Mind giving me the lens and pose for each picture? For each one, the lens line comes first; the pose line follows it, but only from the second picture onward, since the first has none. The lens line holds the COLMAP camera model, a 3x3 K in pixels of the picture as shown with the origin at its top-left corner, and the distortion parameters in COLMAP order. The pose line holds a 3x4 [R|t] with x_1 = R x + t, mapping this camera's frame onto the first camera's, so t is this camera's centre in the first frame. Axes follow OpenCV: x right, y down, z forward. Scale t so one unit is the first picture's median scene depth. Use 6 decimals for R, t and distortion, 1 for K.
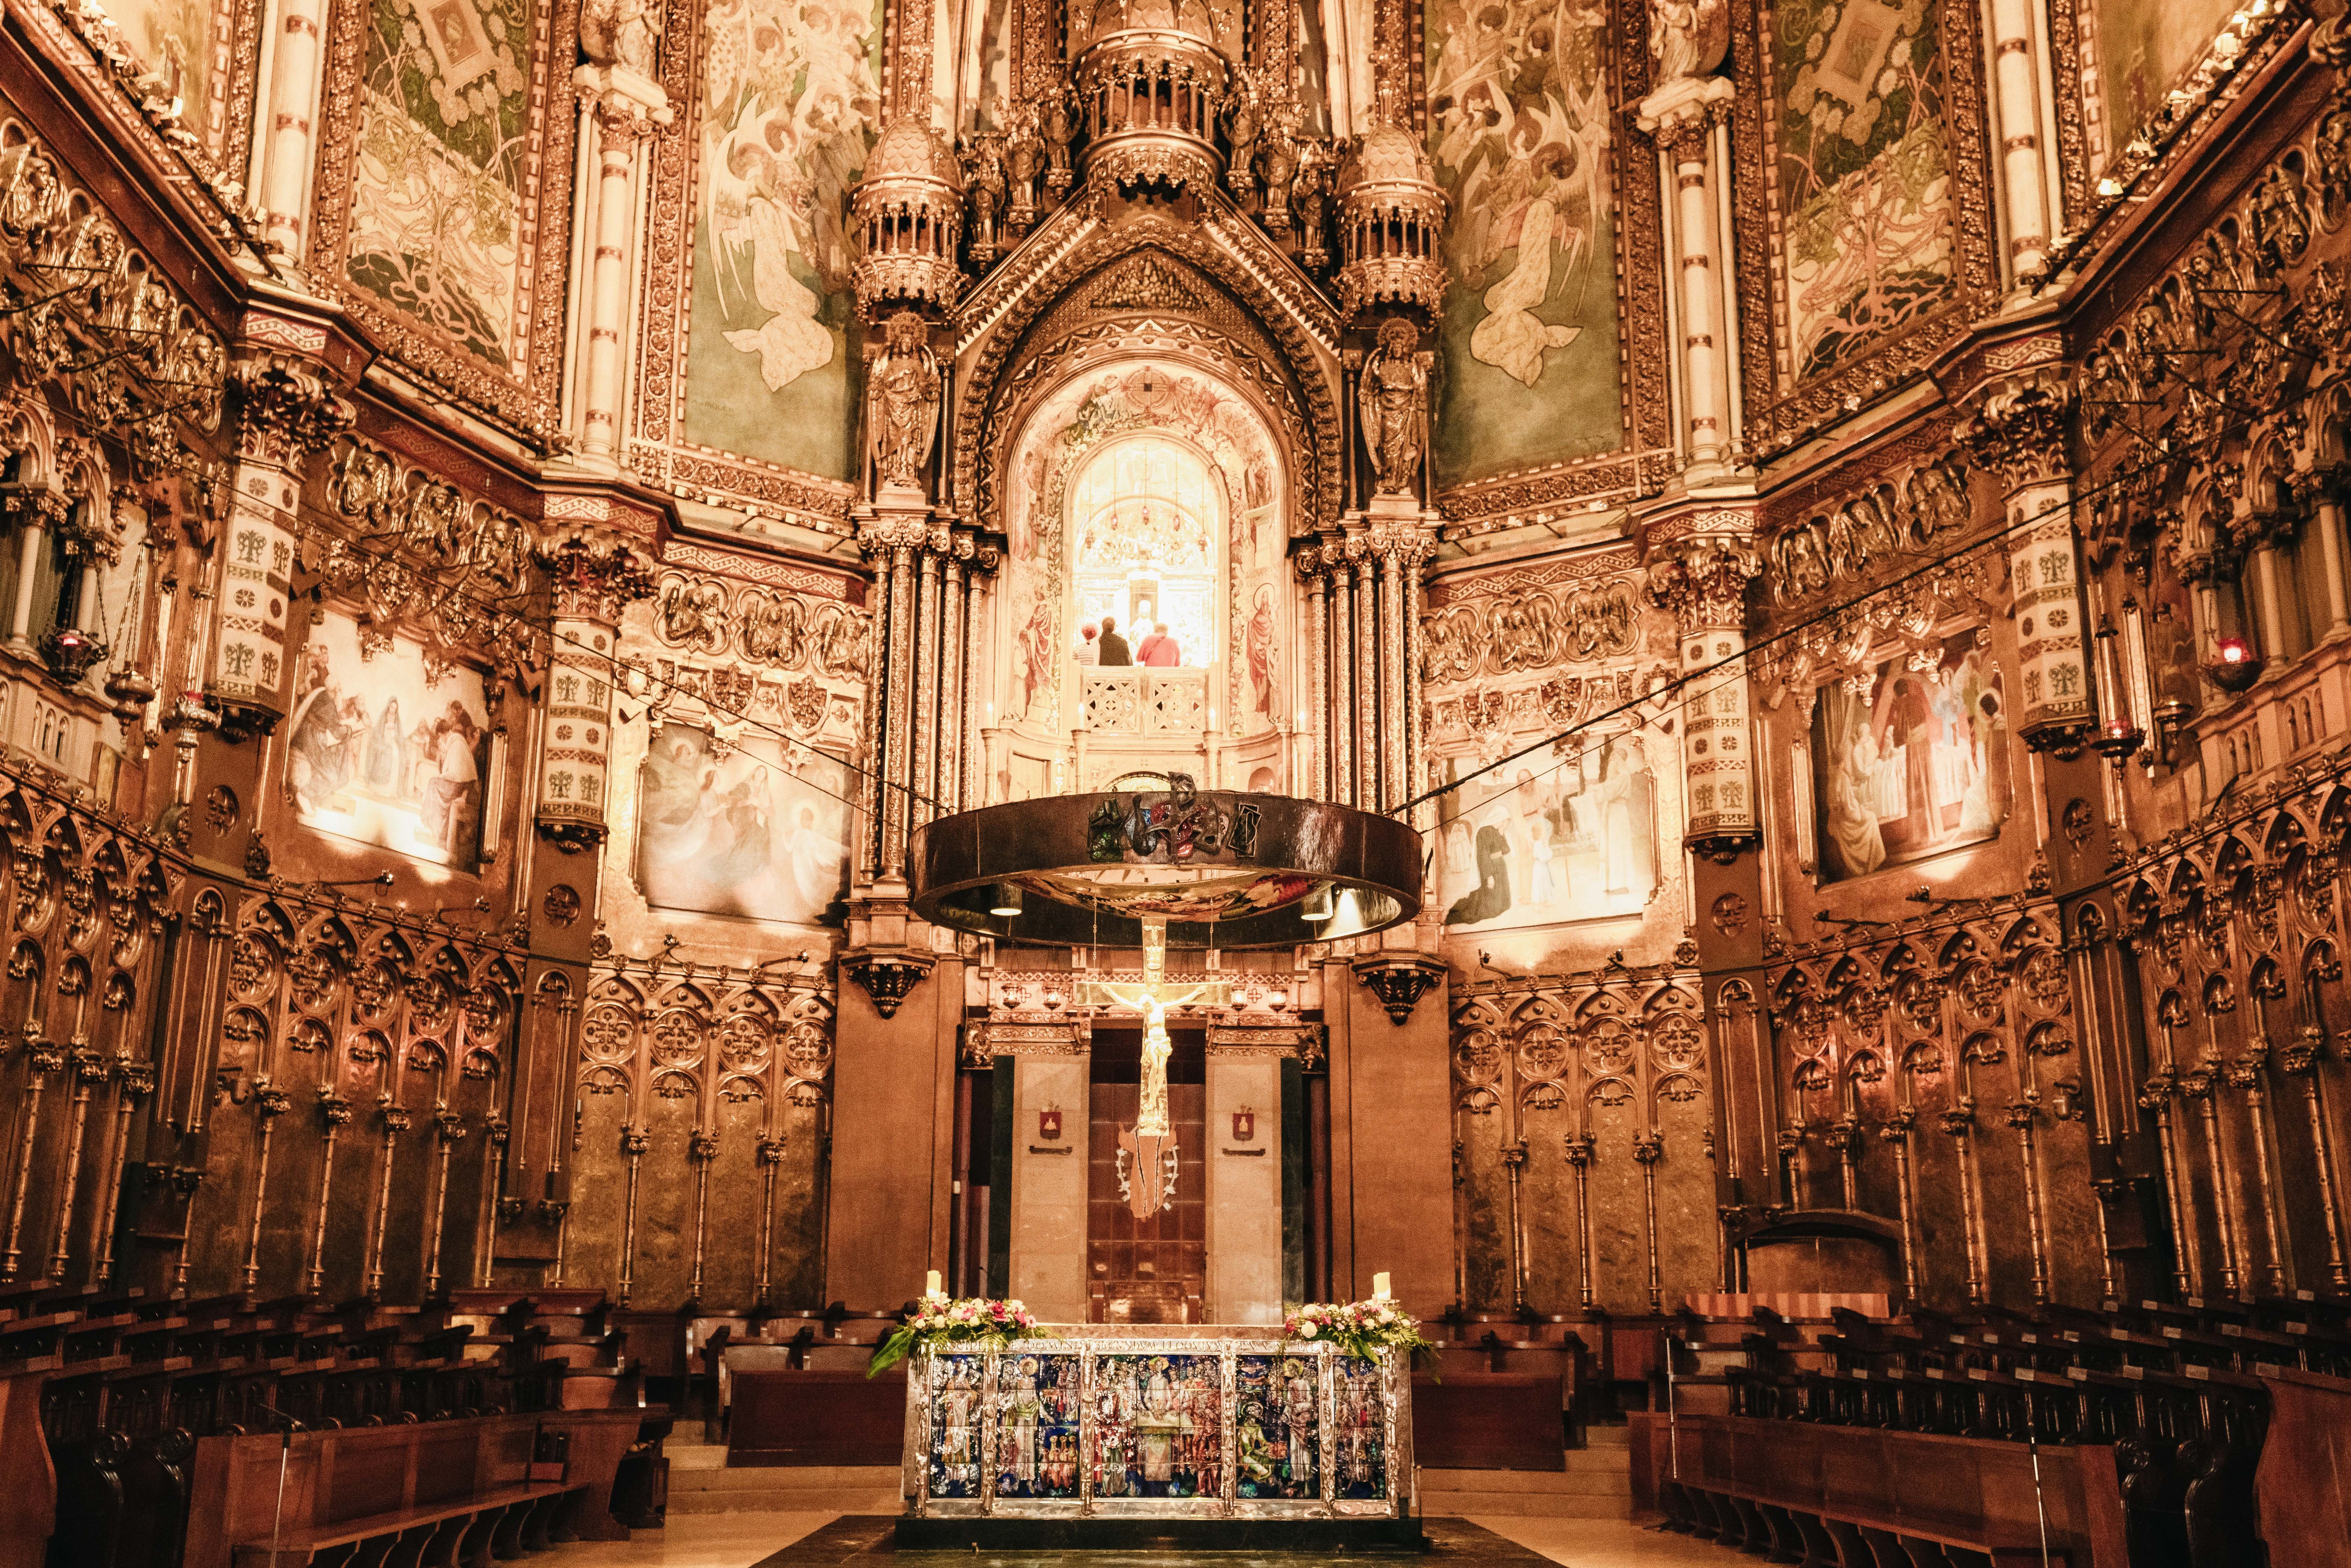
lens RADIAL K [[2214.4, 0, 1175.5], [0, 2214.4, 784.0], [0, 0, 1]] dist [0.039313, 0.083163]
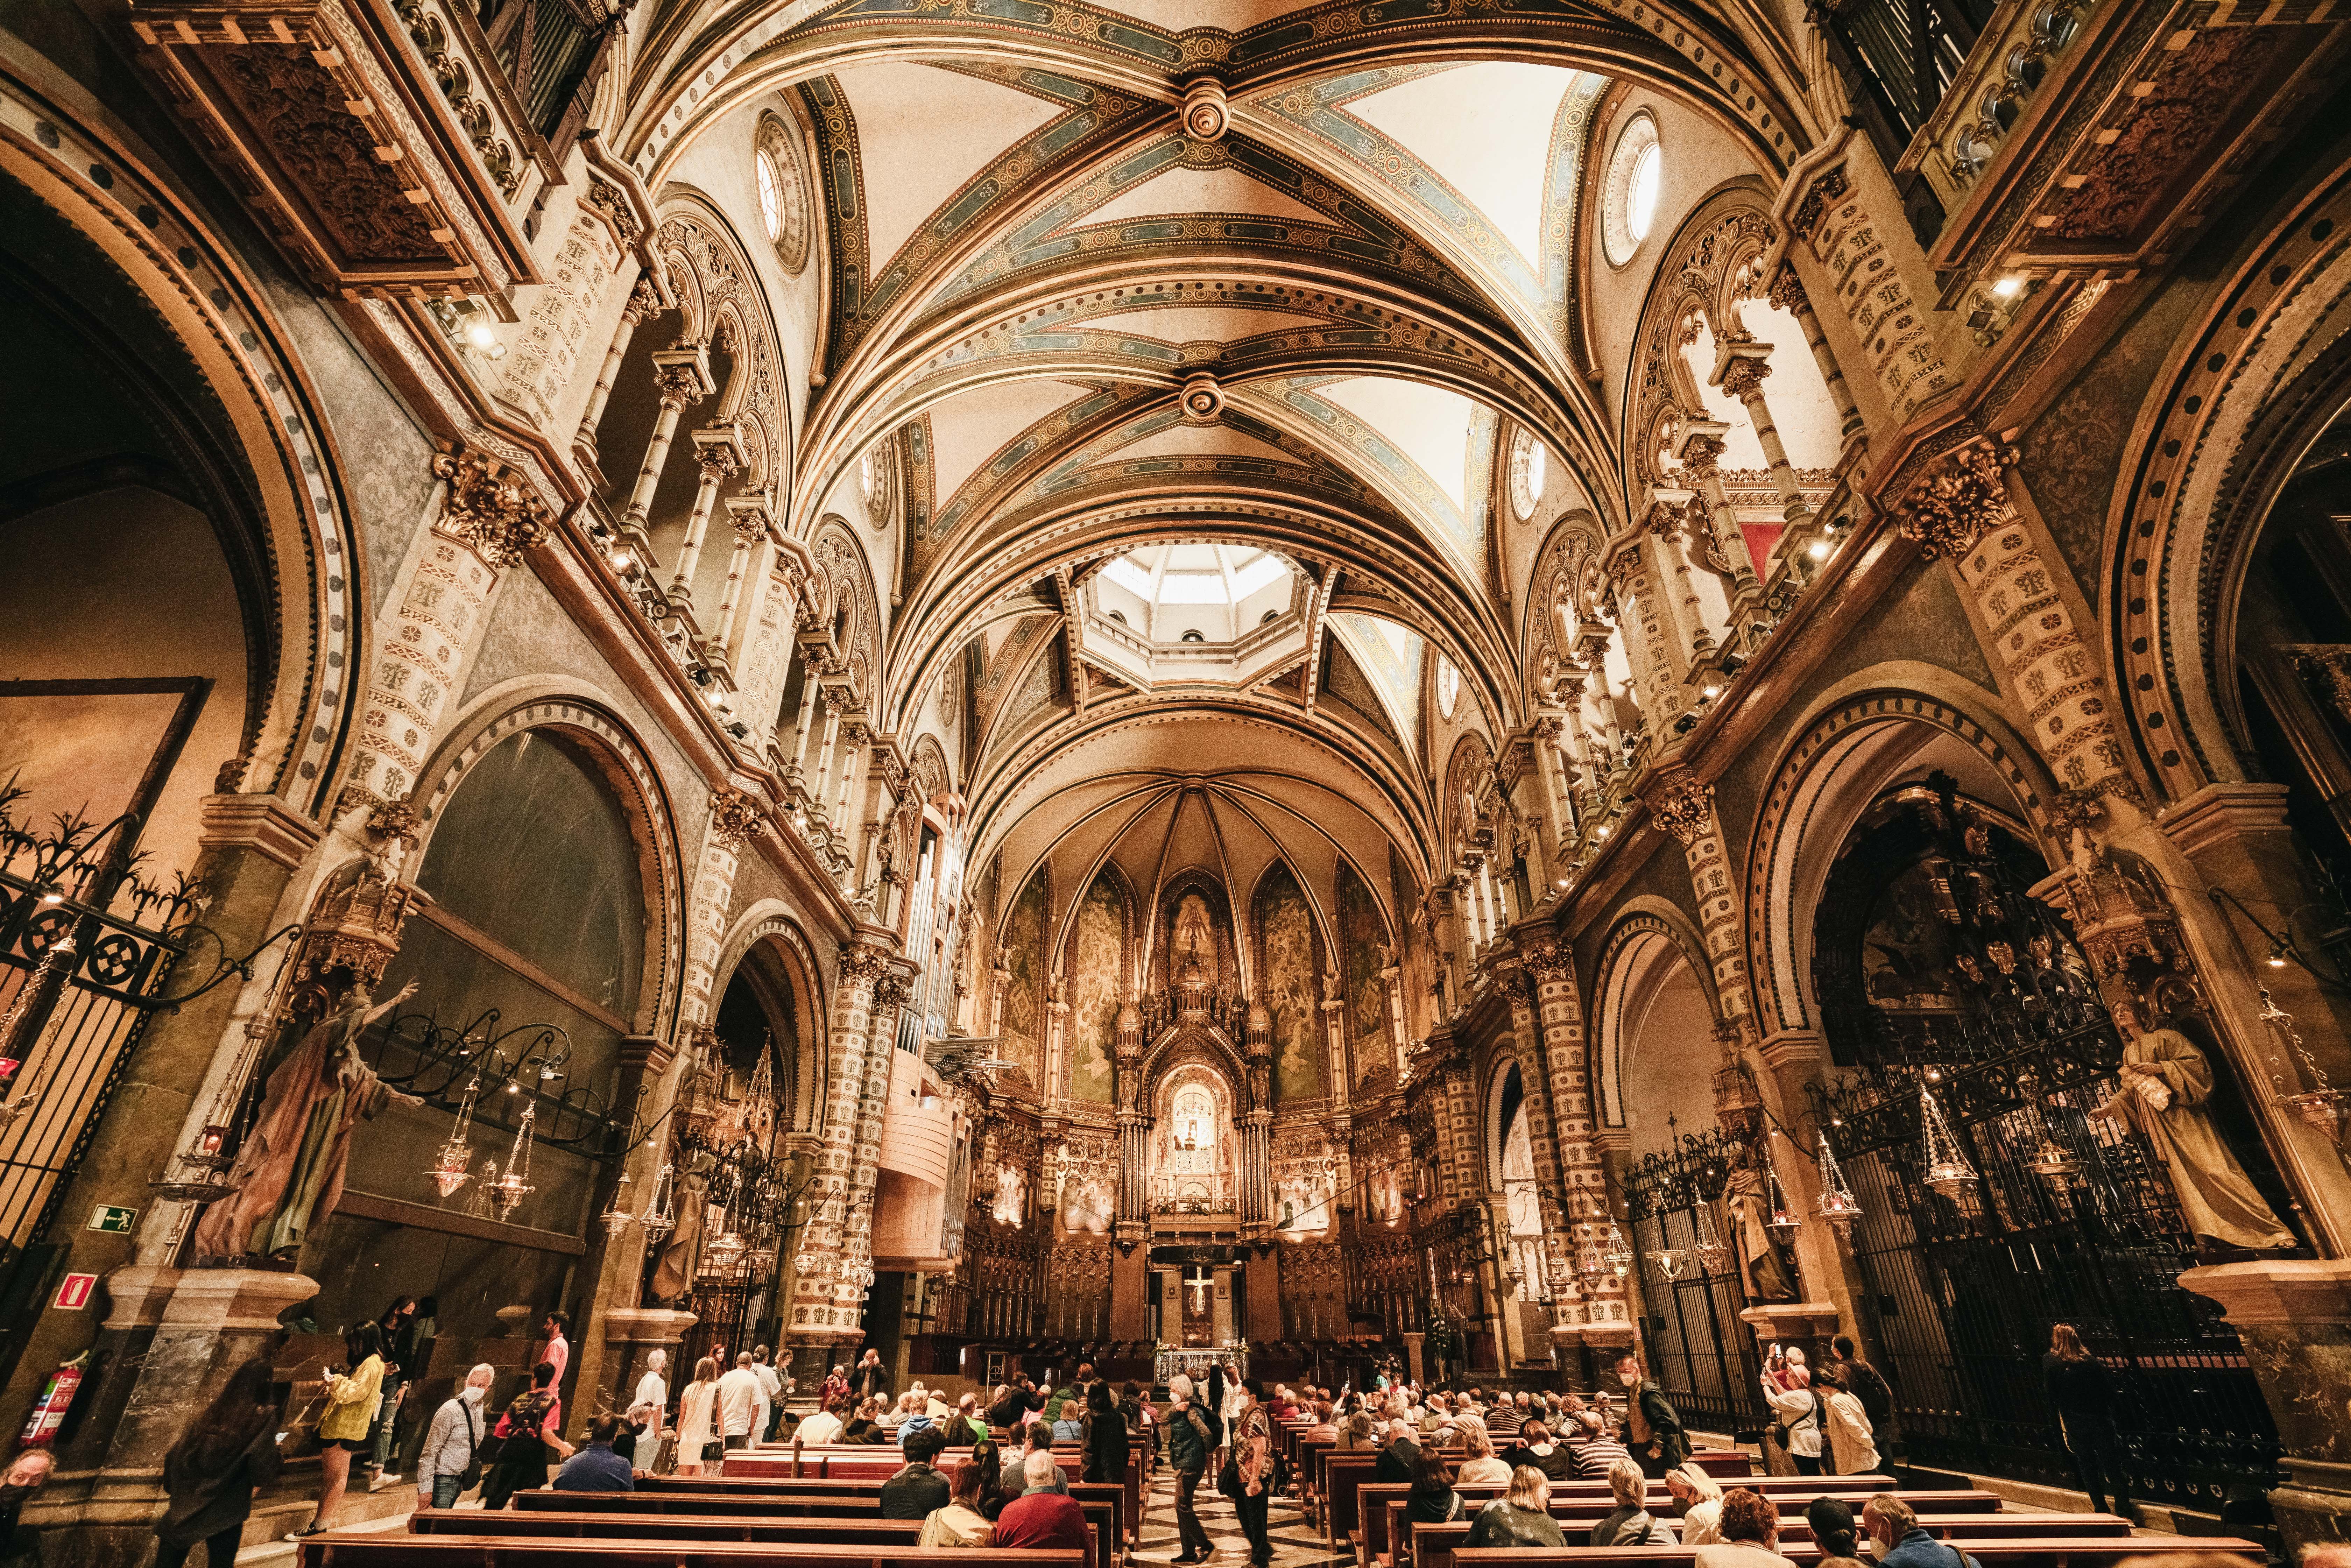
lens RADIAL K [[1075.1, 0, 1181.9], [0, 1075.1, 782.8], [0, 0, 1]] dist [-0.074418, -0.000166]
pose [[0.999791, -0.016085, -0.012637, -0.001978], [0.012533, 0.969931, -0.243057, -0.233981], [0.016167, 0.242848, 0.969930, -0.907848]]
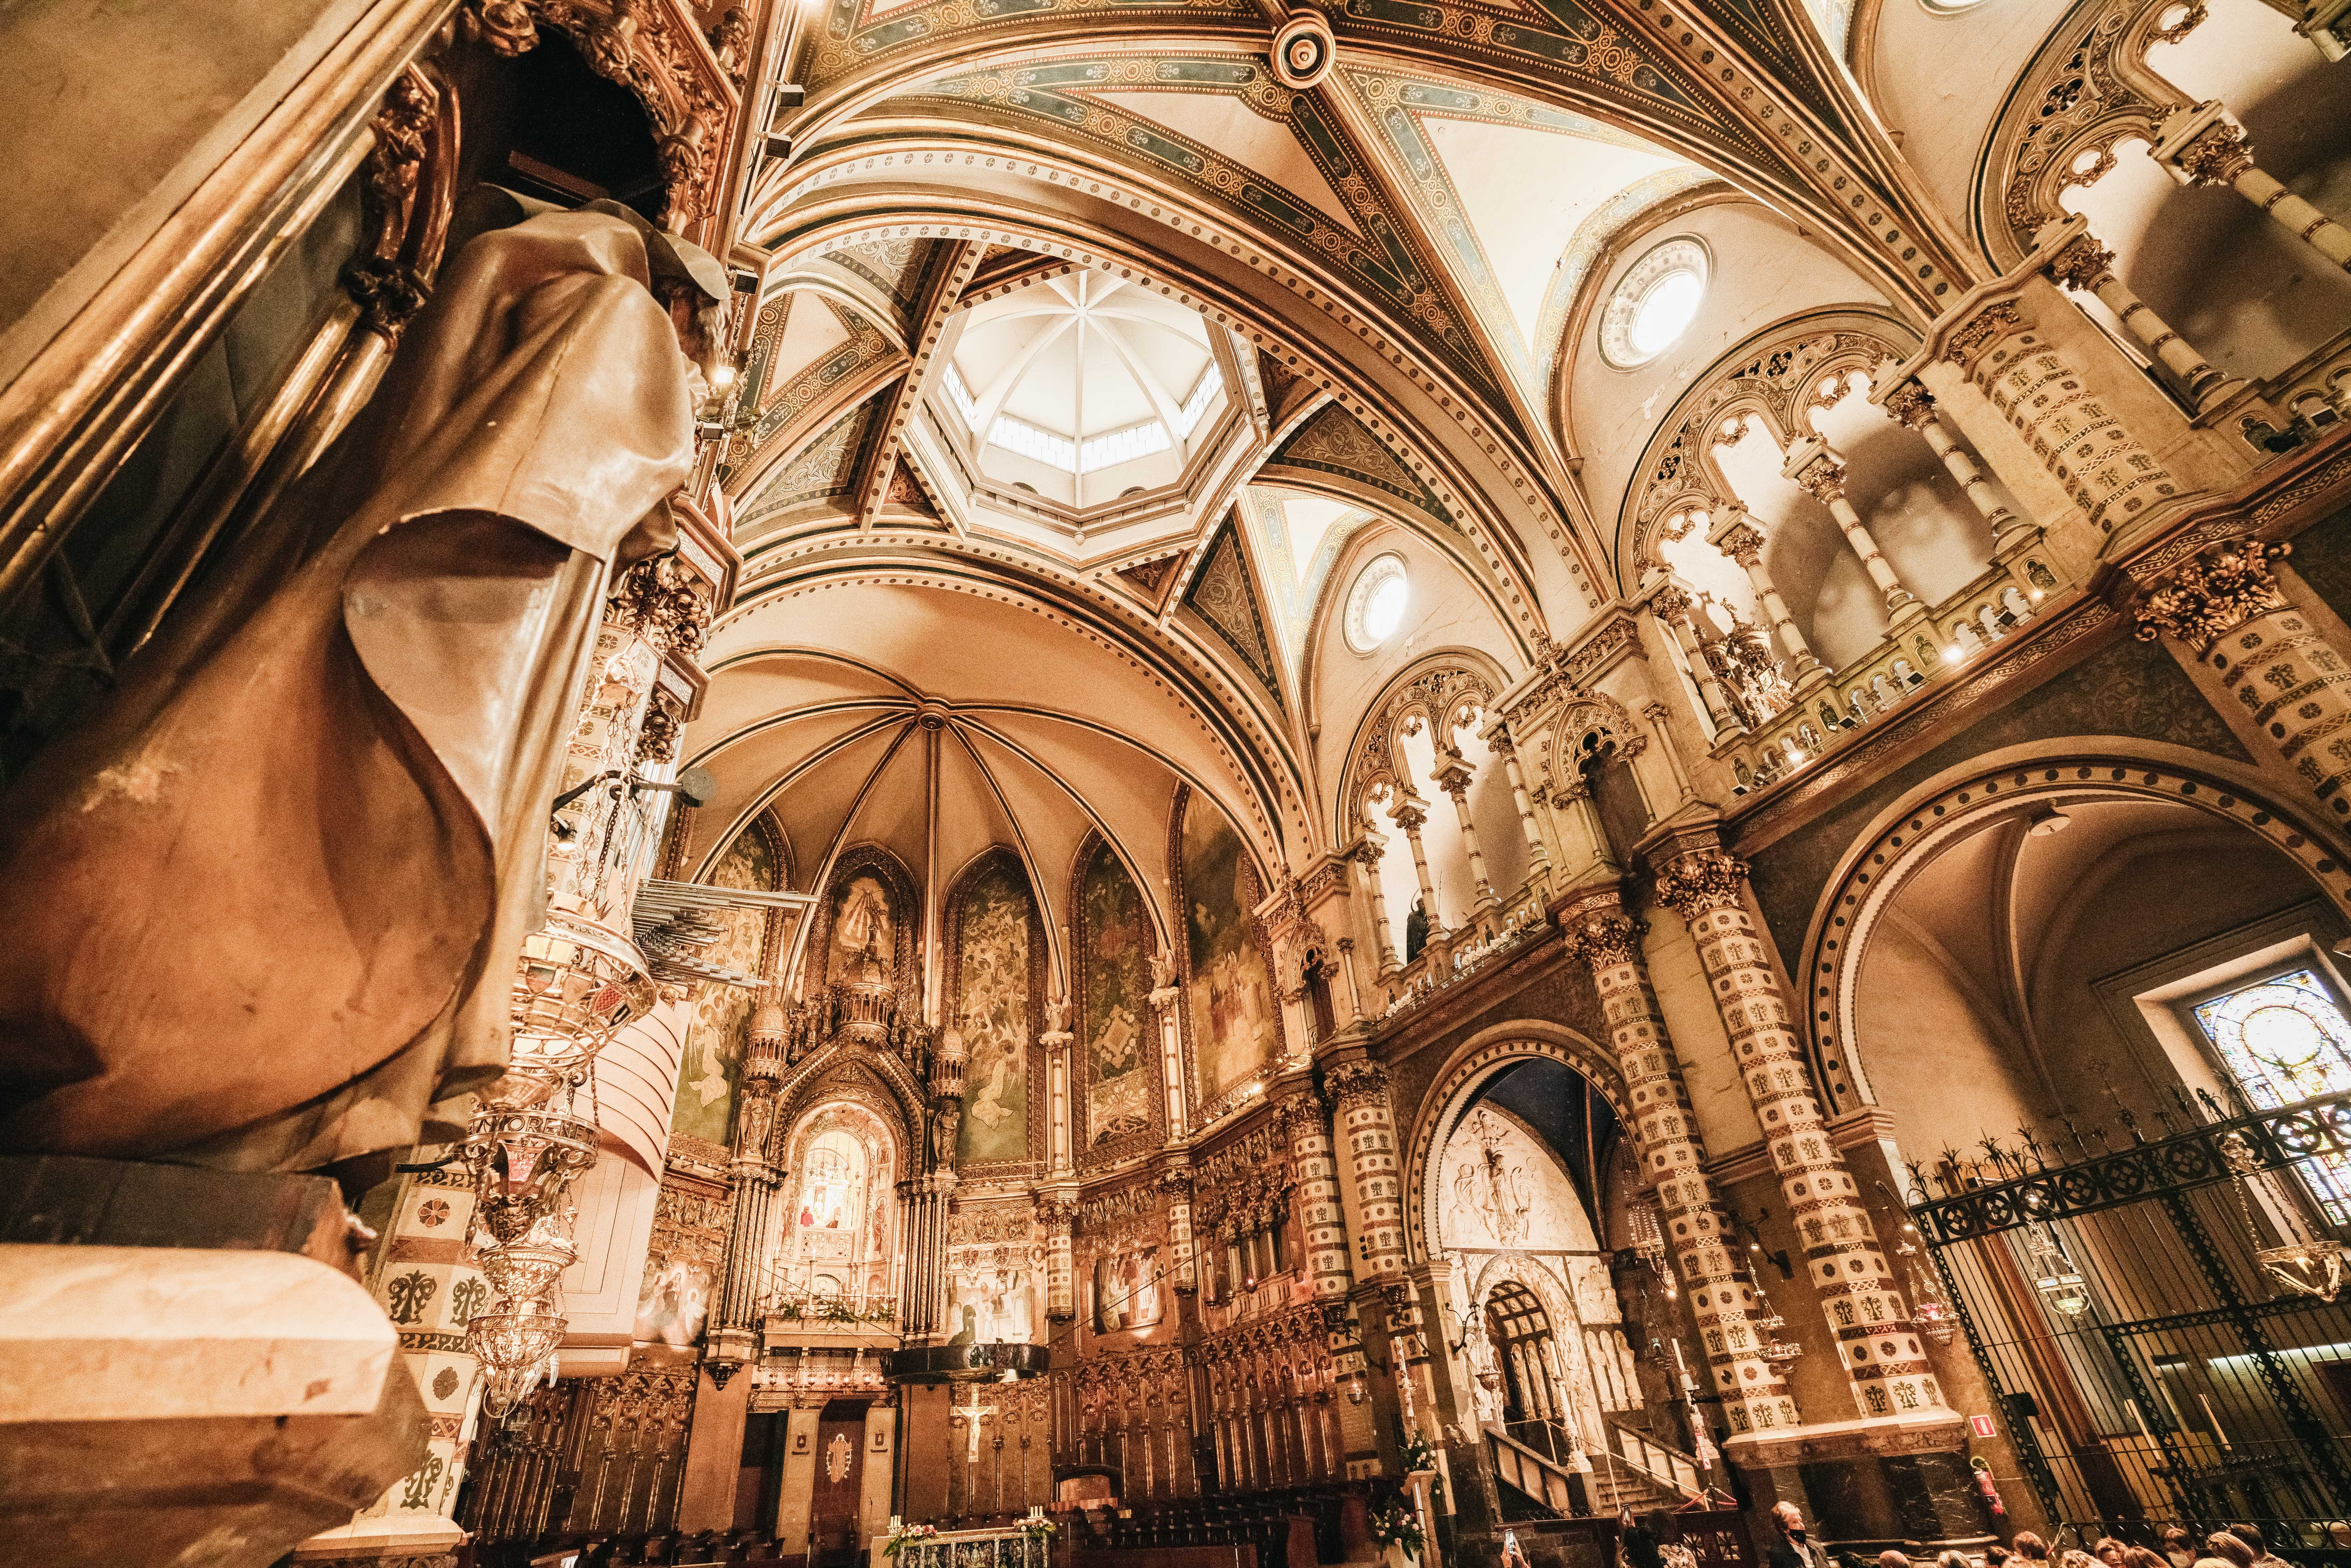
lens RADIAL K [[1060.3, 0, 1154.1], [0, 1060.3, 799.1], [0, 0, 1]] dist [-0.054468, 0.000364]
pose [[0.888472, 0.202140, 0.412015, -0.296352], [-0.040617, 0.928885, -0.368135, -0.092068], [-0.457129, 0.310343, 0.833499, -0.315469]]
